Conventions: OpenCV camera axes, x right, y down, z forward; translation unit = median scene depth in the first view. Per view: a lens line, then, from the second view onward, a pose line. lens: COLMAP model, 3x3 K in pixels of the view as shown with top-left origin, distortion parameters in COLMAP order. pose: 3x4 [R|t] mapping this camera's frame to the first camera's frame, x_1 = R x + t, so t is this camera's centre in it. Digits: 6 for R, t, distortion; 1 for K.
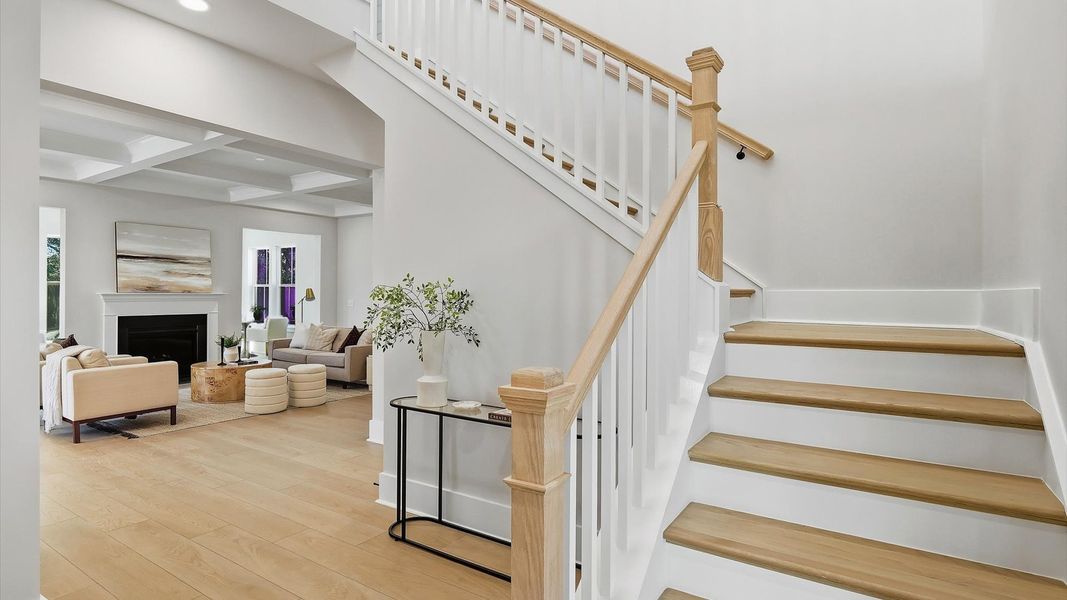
lens RADIAL K [[530.7, 0, 532.9], [0, 530.7, 291.7], [0, 0, 1]] dist [0.000653, 0.000143]
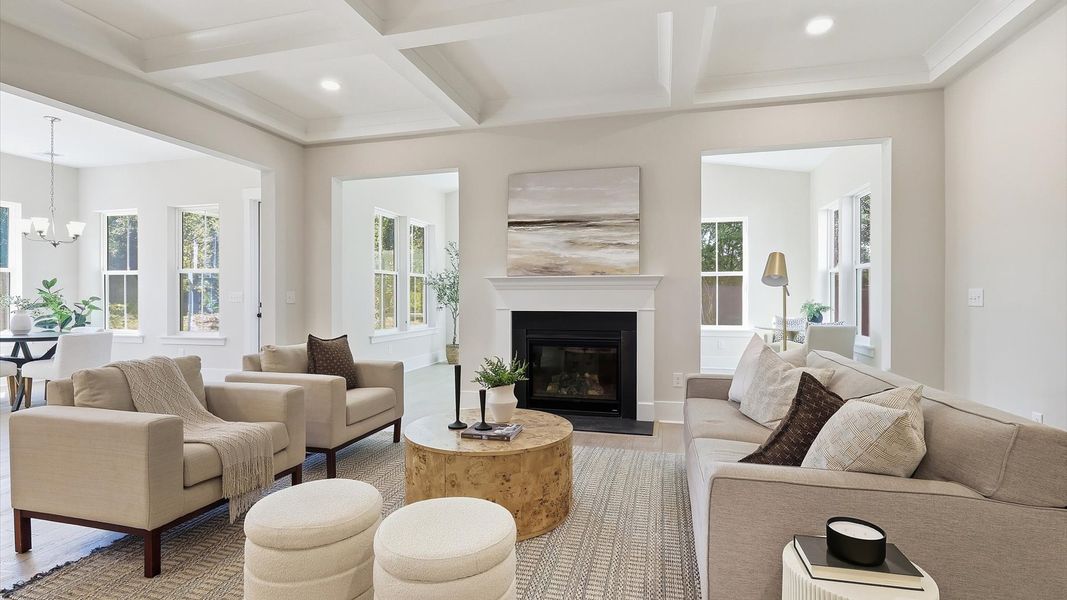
lens RADIAL K [[492.8, 0, 534.8], [0, 492.8, 295.8], [0, 0, 1]] dist [-0.000787, -0.000174]
pose [[0.320609, -0.007455, -0.947182, -0.151997], [0.005943, 0.999965, -0.005859, 0.028599], [0.947193, -0.003751, 0.320642, 0.767546]]
